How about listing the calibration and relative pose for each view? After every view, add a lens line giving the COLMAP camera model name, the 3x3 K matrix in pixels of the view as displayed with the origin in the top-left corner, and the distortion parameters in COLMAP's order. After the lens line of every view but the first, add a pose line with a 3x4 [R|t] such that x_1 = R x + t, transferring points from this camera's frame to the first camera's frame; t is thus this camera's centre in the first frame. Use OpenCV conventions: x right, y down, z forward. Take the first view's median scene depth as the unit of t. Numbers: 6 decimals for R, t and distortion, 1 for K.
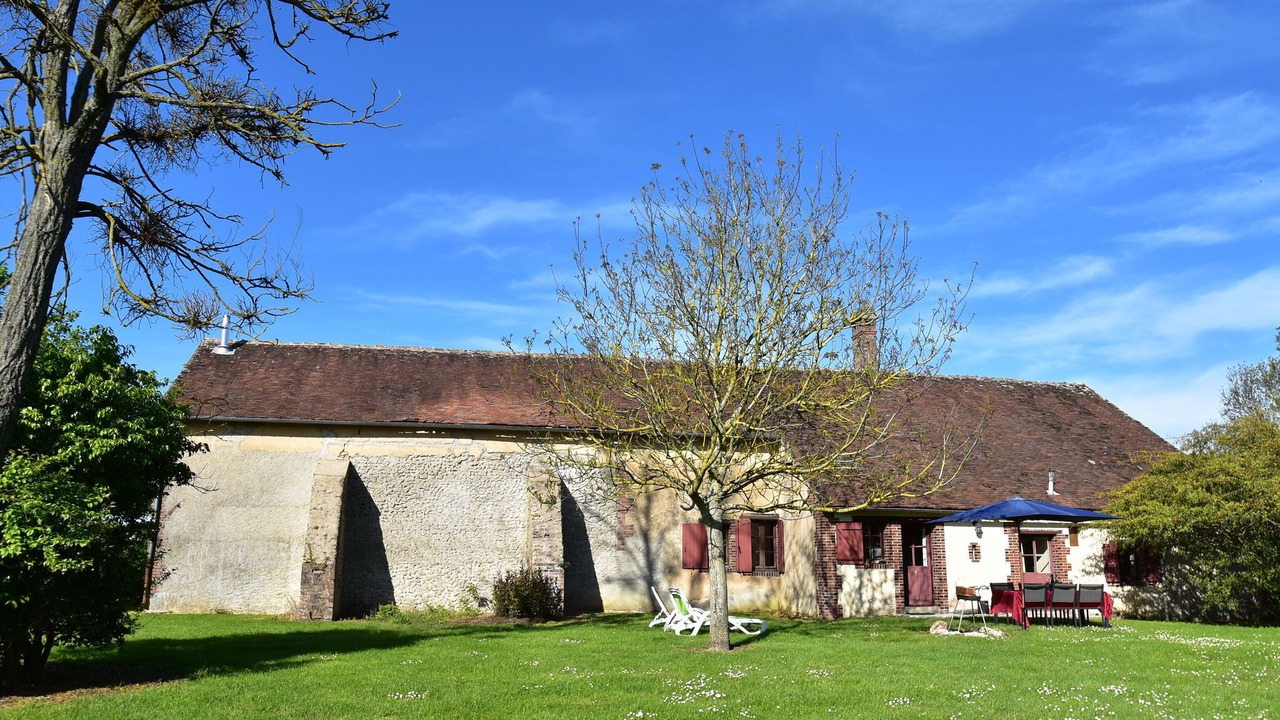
lens RADIAL K [[845.9, 0, 681.8], [0, 845.9, 396.3], [0, 0, 1]] dist [-0.068073, 0.063578]
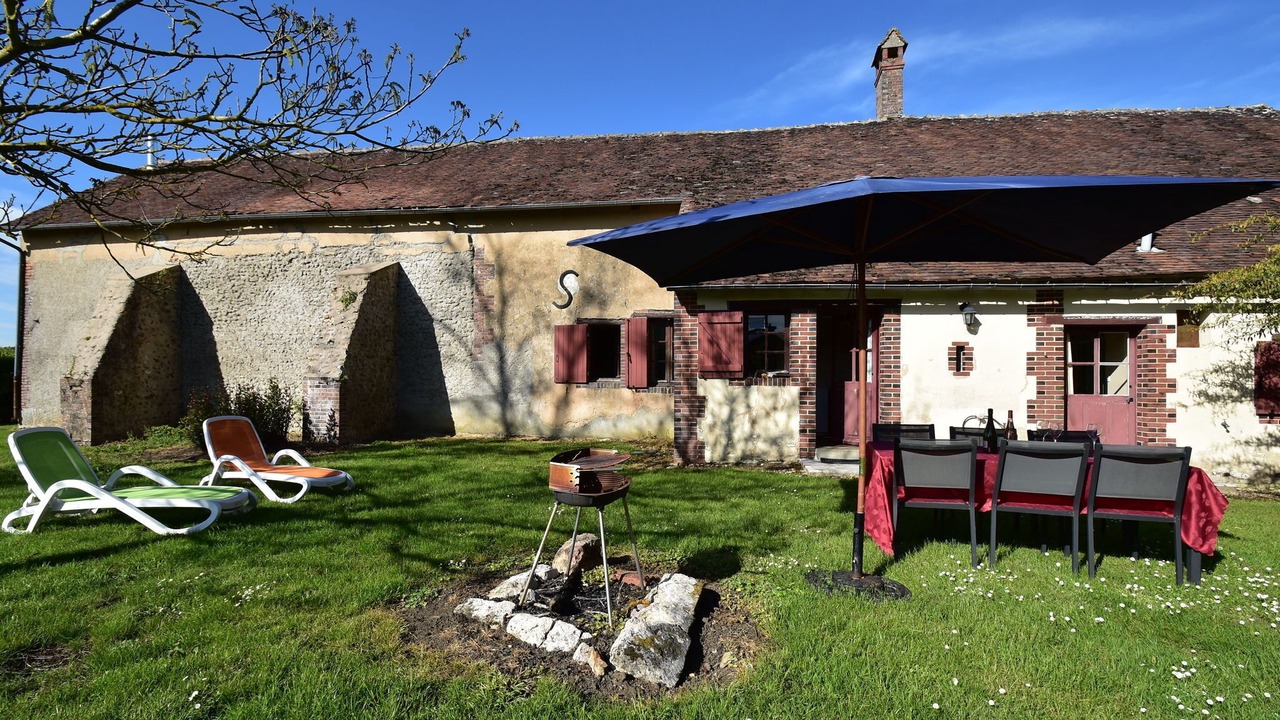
lens RADIAL K [[606.8, 0, 649.8], [0, 606.8, 377.8], [0, 0, 1]] dist [0.018585, -0.015432]
pose [[0.937524, -0.000704, -0.347920, 0.293957], [0.067809, 0.981191, 0.180736, 0.109031], [0.341249, -0.193036, 0.919938, 0.540400]]
